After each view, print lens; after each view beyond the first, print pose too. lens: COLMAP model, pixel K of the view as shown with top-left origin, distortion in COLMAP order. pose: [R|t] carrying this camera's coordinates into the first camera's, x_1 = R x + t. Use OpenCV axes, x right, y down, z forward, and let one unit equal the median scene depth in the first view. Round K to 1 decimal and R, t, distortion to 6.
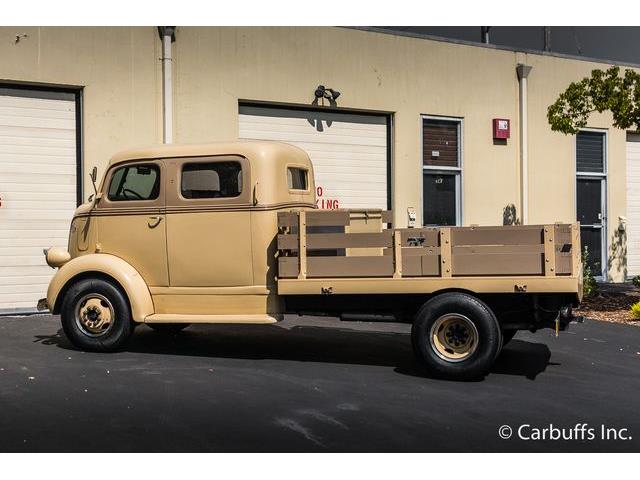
lens RADIAL K [[960.6, 0, 320.0], [0, 960.6, 240.0], [0, 0, 1]] dist [0.007580, -0.061281]
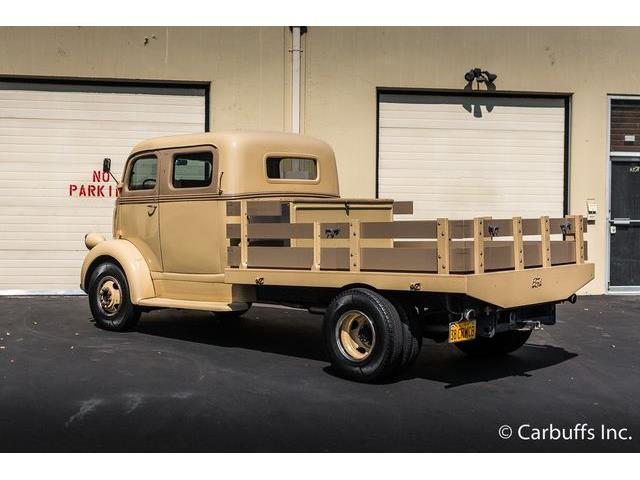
lens RADIAL K [[992.6, 0, 320.0], [0, 992.6, 240.0], [0, 0, 1]] dist [0.010302, 0.049486]
pose [[0.905709, 0.022832, -0.423284, 0.452198], [-0.019572, 0.999736, 0.012048, -0.002905], [0.423447, -0.002627, 0.905917, 0.090186]]
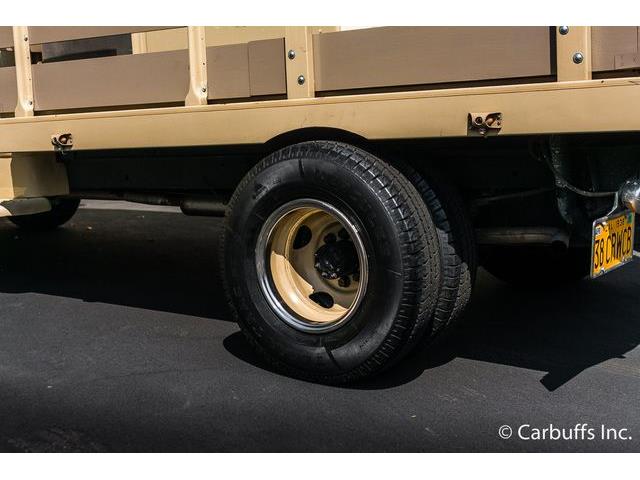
lens RADIAL K [[992.6, 0, 320.0], [0, 992.6, 240.0], [0, 0, 1]] dist [0.010302, 0.049486]
pose [[0.954053, 0.020984, -0.298902, 0.221508], [0.011780, 0.994147, 0.107396, 0.045576], [0.299406, -0.105983, 0.948221, 0.566728]]
